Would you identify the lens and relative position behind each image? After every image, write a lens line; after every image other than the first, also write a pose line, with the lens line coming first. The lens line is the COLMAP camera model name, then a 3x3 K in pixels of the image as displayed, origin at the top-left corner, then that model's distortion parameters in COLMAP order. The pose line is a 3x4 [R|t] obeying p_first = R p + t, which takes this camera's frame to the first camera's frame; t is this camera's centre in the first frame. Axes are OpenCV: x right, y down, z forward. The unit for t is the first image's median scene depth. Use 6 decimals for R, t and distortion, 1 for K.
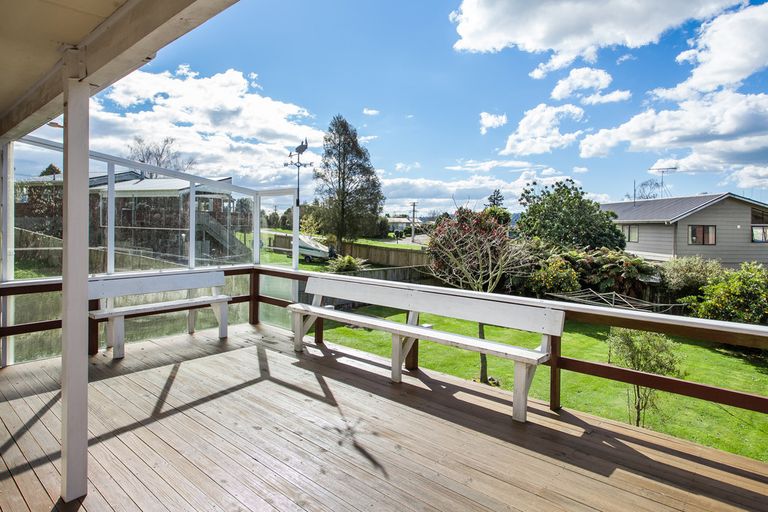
lens RADIAL K [[420.7, 0, 386.0], [0, 420.7, 227.4], [0, 0, 1]] dist [0.000005, 0.000168]
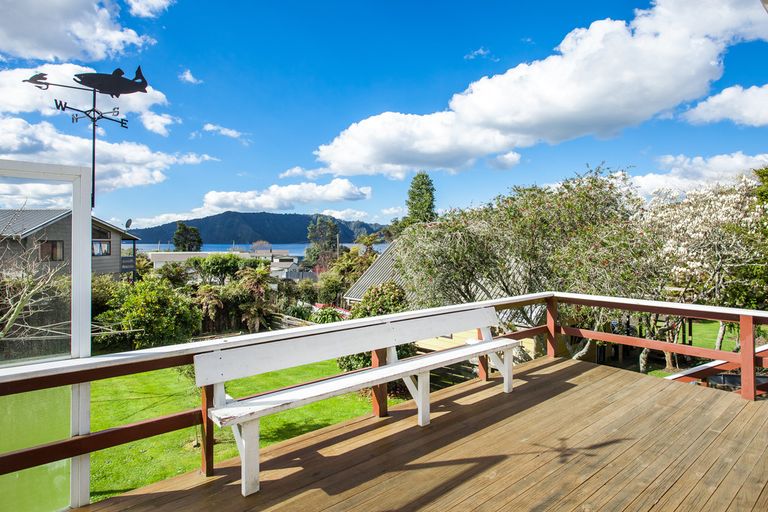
lens RADIAL K [[424.5, 0, 384.0], [0, 424.5, 256.0], [0, 0, 1]] dist [0.001627, 0.001254]
pose [[0.177814, -0.040328, 0.983237, -0.589883], [0.008400, 0.999186, 0.039463, -0.018961], [-0.984028, 0.001243, 0.178008, 0.629152]]
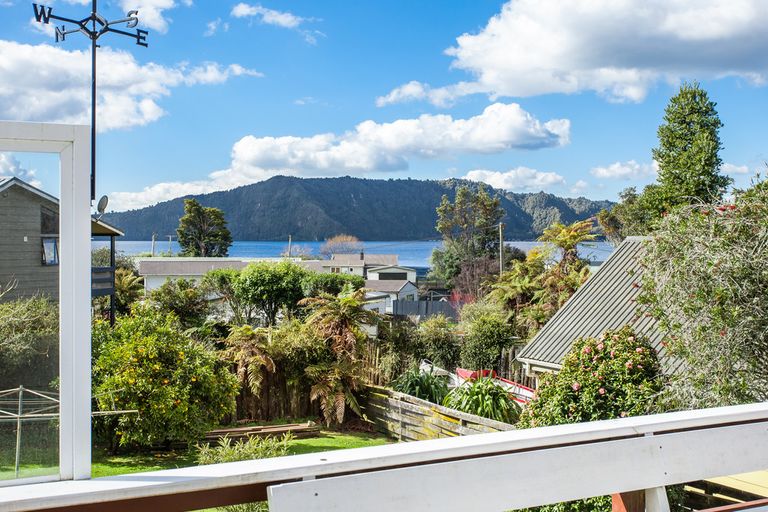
lens RADIAL K [[894.0, 0, 384.0], [0, 894.0, 256.0], [0, 0, 1]] dist [0.016407, 0.026429]
pose [[0.398640, -0.028520, 0.916664, -0.615932], [0.010524, 0.999593, 0.026523, -0.045963], [-0.917047, -0.000927, 0.398778, 0.675055]]
